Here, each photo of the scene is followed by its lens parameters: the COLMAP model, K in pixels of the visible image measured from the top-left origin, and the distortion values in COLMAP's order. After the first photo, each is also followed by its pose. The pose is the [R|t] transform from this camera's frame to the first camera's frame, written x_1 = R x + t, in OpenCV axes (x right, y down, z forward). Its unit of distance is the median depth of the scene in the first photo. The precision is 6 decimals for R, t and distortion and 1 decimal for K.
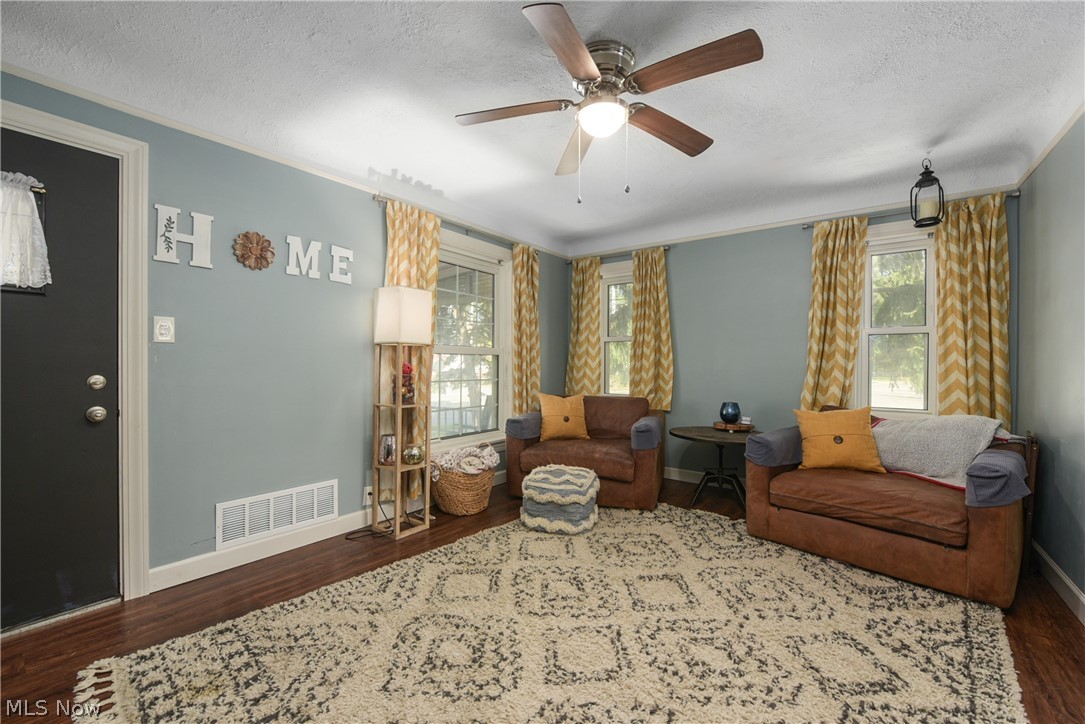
lens RADIAL K [[444.8, 0, 538.5], [0, 444.8, 365.6], [0, 0, 1]] dist [-0.008353, -0.000951]
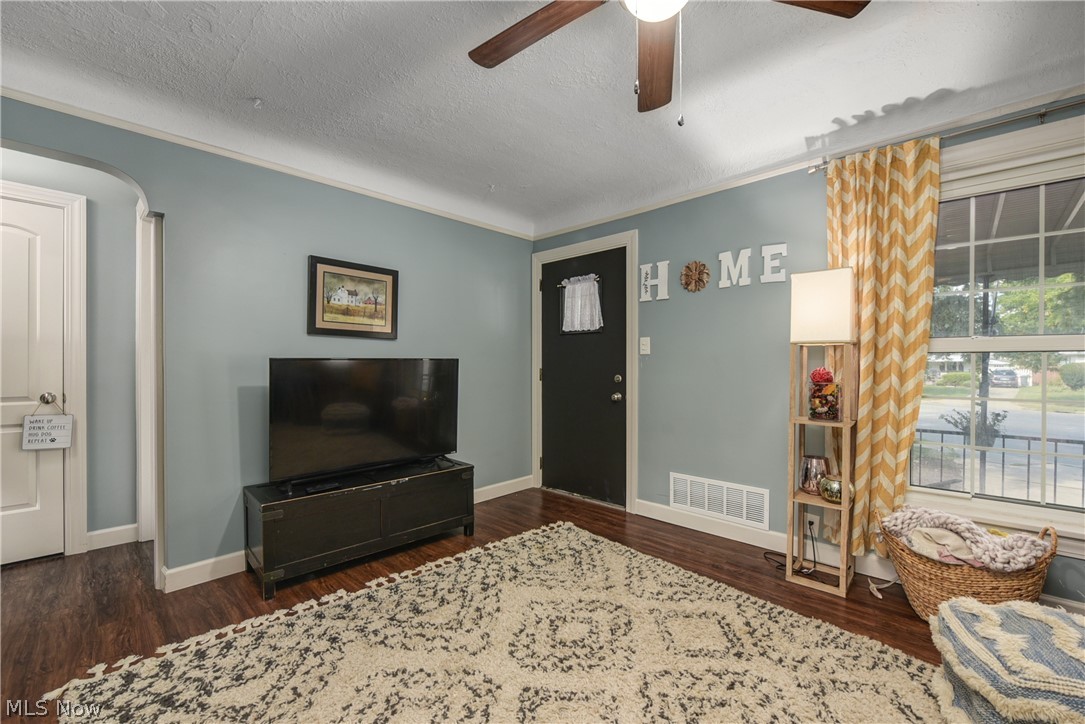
lens RADIAL K [[444.8, 0, 540.7], [0, 444.8, 365.7], [0, 0, 1]] dist [-0.008353, -0.000951]
pose [[-0.112402, -0.003193, -0.993658, 0.624252], [-0.003907, 0.999989, -0.002771, -0.006399], [0.993655, 0.003570, -0.112413, 0.708956]]
